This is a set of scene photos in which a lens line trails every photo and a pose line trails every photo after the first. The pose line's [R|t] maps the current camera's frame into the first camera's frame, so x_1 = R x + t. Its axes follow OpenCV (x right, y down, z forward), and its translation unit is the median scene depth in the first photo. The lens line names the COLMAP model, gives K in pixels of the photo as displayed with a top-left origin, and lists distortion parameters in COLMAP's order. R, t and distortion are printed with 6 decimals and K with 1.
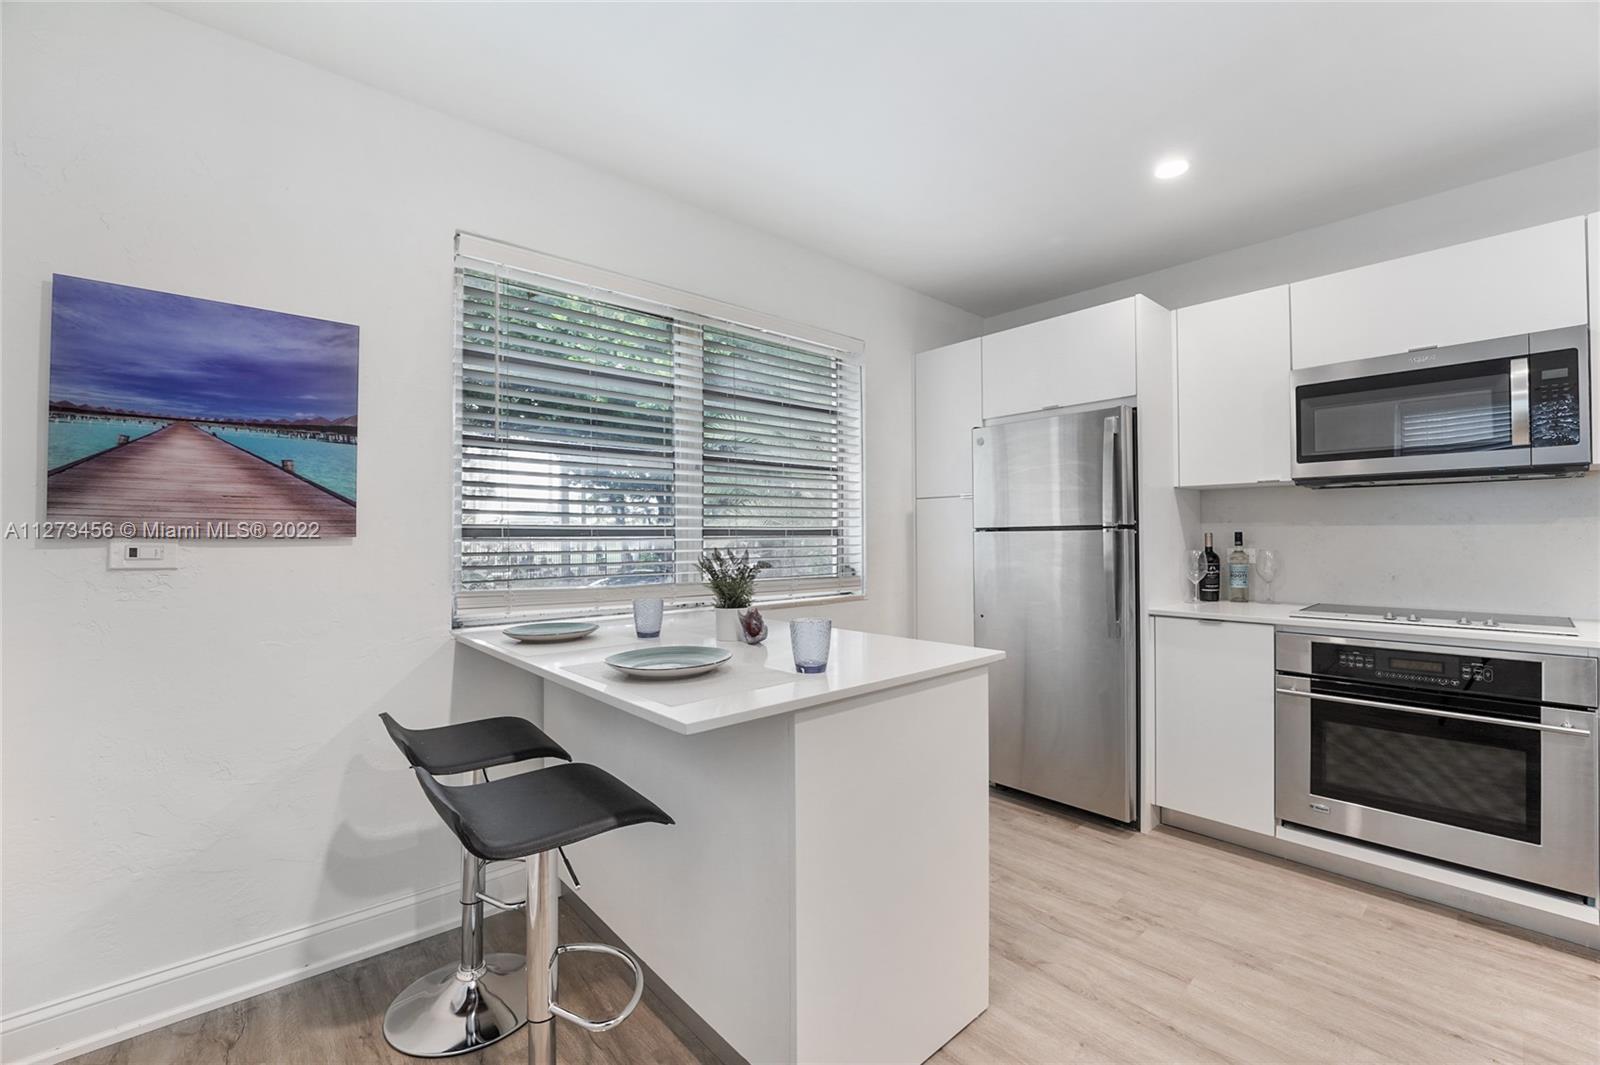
lens RADIAL K [[657.3, 0, 796.4], [0, 657.3, 527.7], [0, 0, 1]] dist [-0.022750, 0.000006]
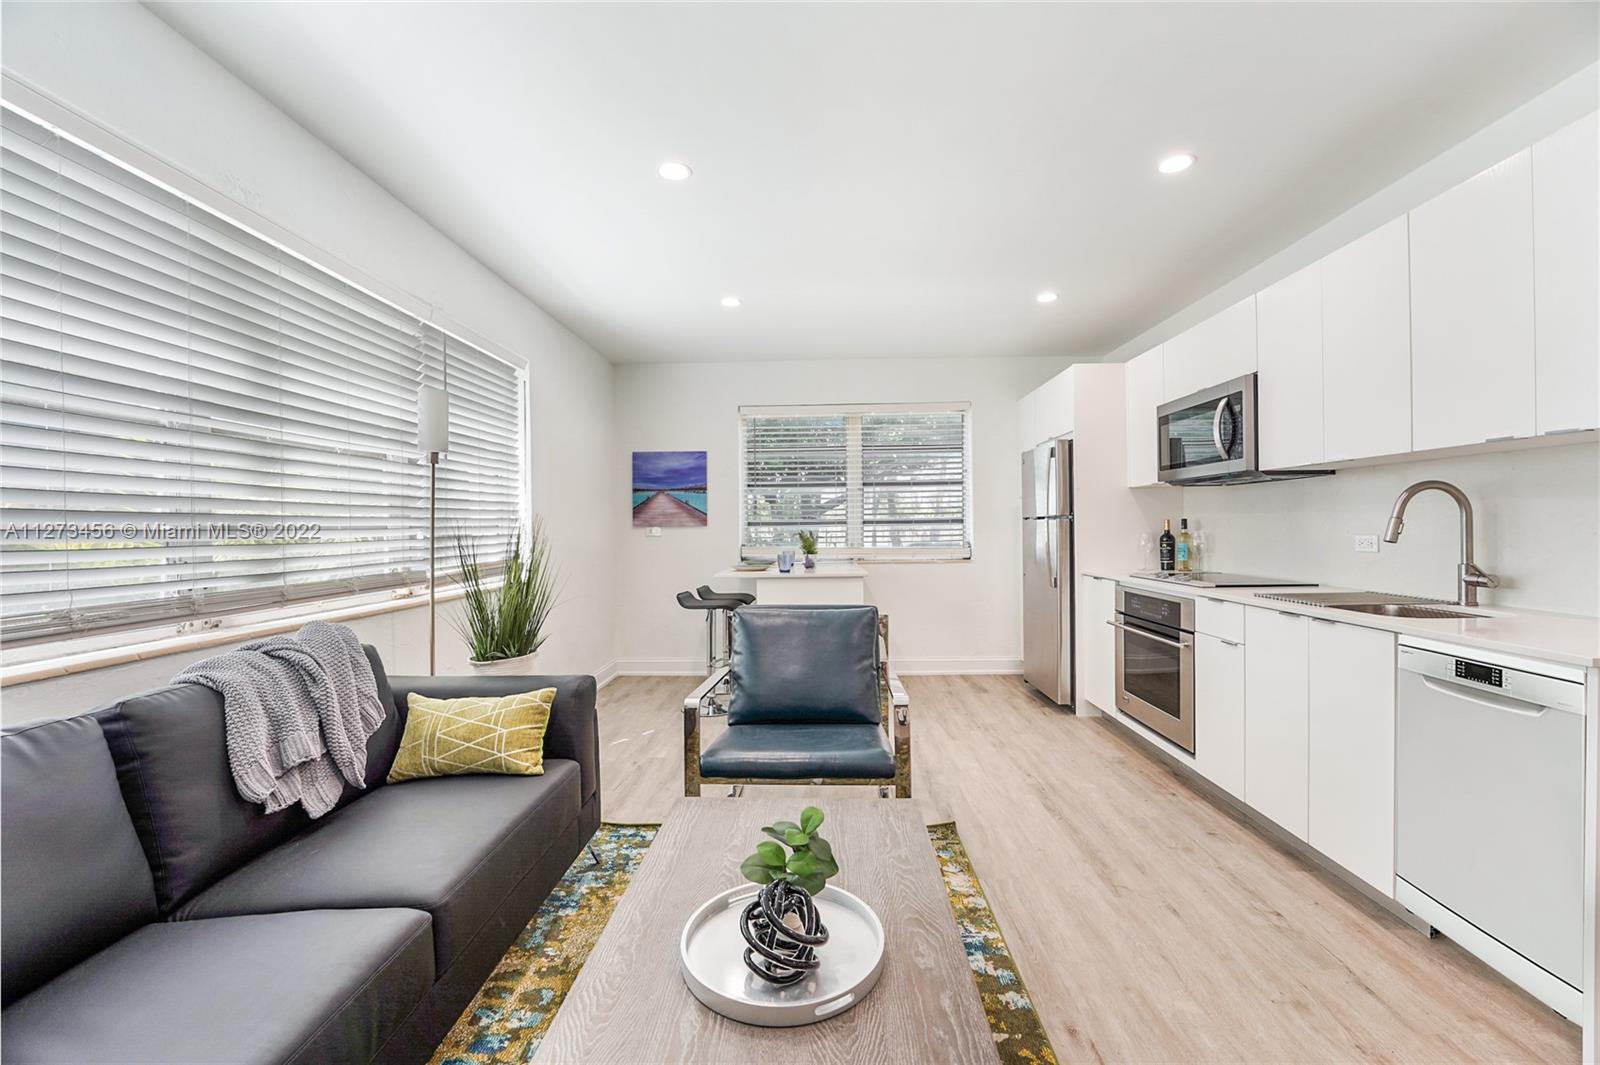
lens RADIAL K [[656.2, 0, 802.7], [0, 656.2, 523.9], [0, 0, 1]] dist [-0.023769, 0.000091]
pose [[0.724923, -0.005960, -0.688804, 1.518446], [0.017123, 0.999809, 0.009370, -0.013416], [0.688617, -0.018587, 0.724887, -0.749394]]
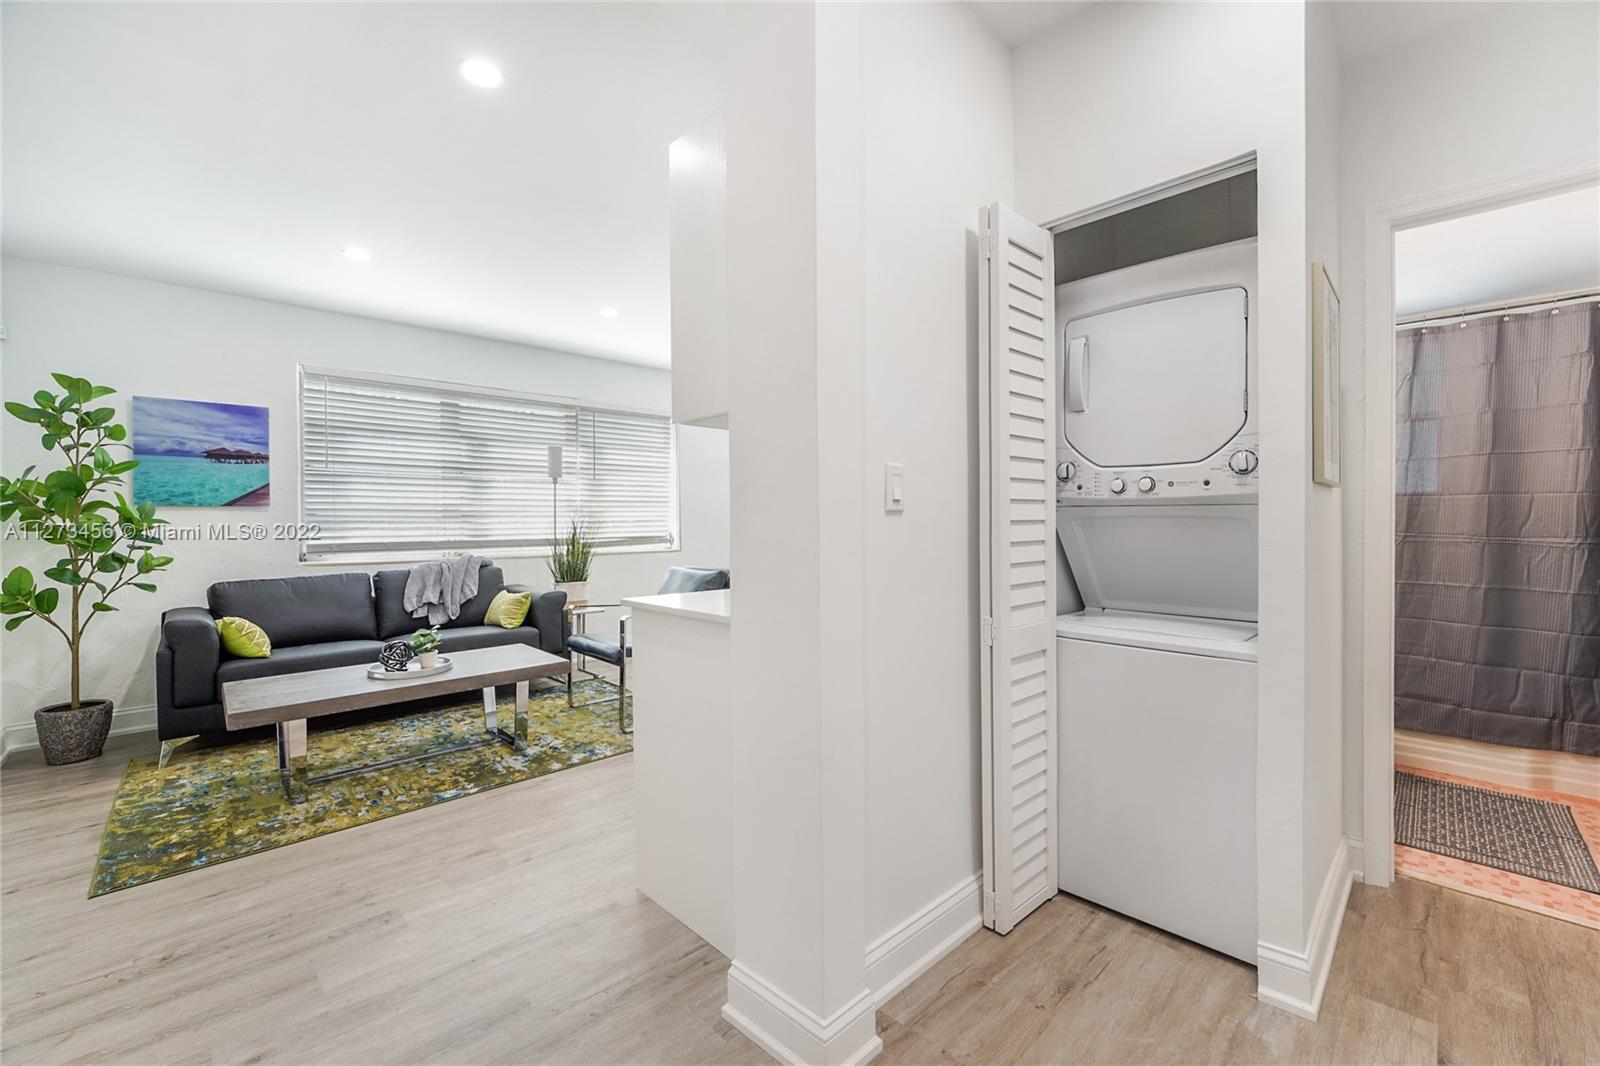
lens RADIAL K [[657.3, 0, 796.4], [0, 657.3, 528.2], [0, 0, 1]] dist [-0.022750, 0.000006]
pose [[0.030763, 0.008061, -0.999494, 2.730679], [0.014825, 0.999854, 0.008520, 0.030454], [0.999417, -0.015080, 0.030639, 0.570309]]
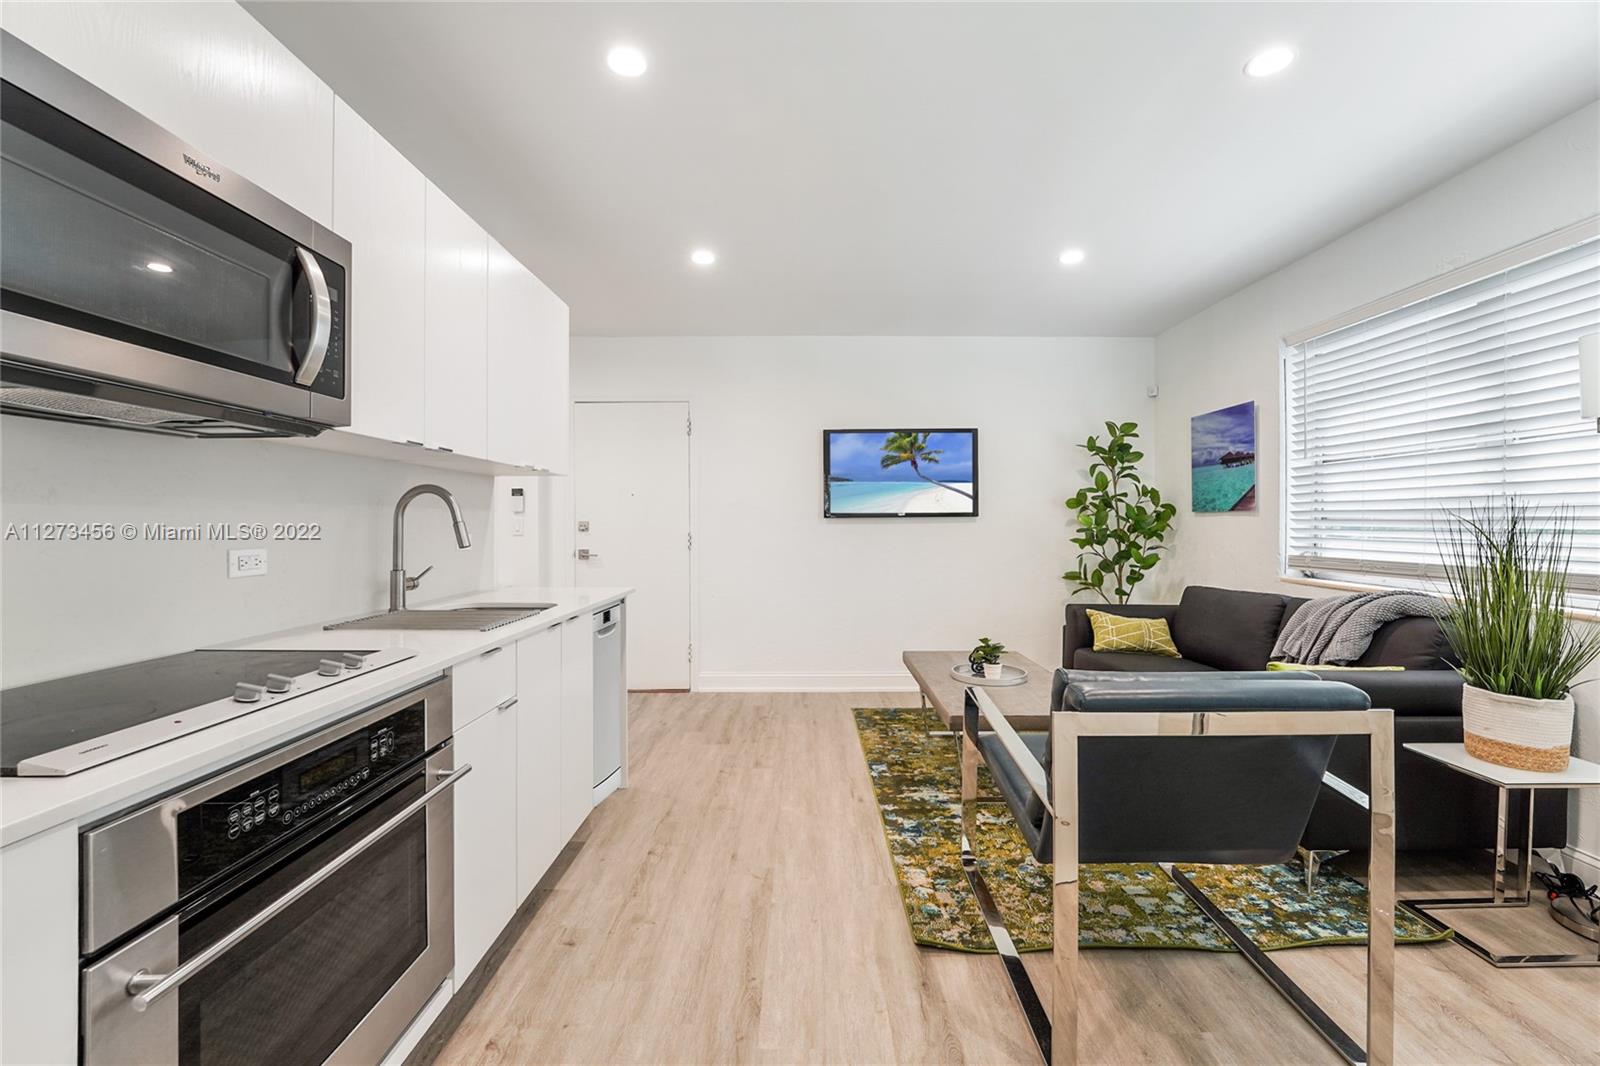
lens RADIAL K [[656.2, 0, 802.7], [0, 656.2, 524.4], [0, 0, 1]] dist [-0.023769, 0.000091]
pose [[-0.740821, 0.000491, 0.671702, 0.335943], [-0.005772, 0.999958, -0.007097, 0.014750], [-0.671678, -0.009135, -0.740787, 1.195708]]
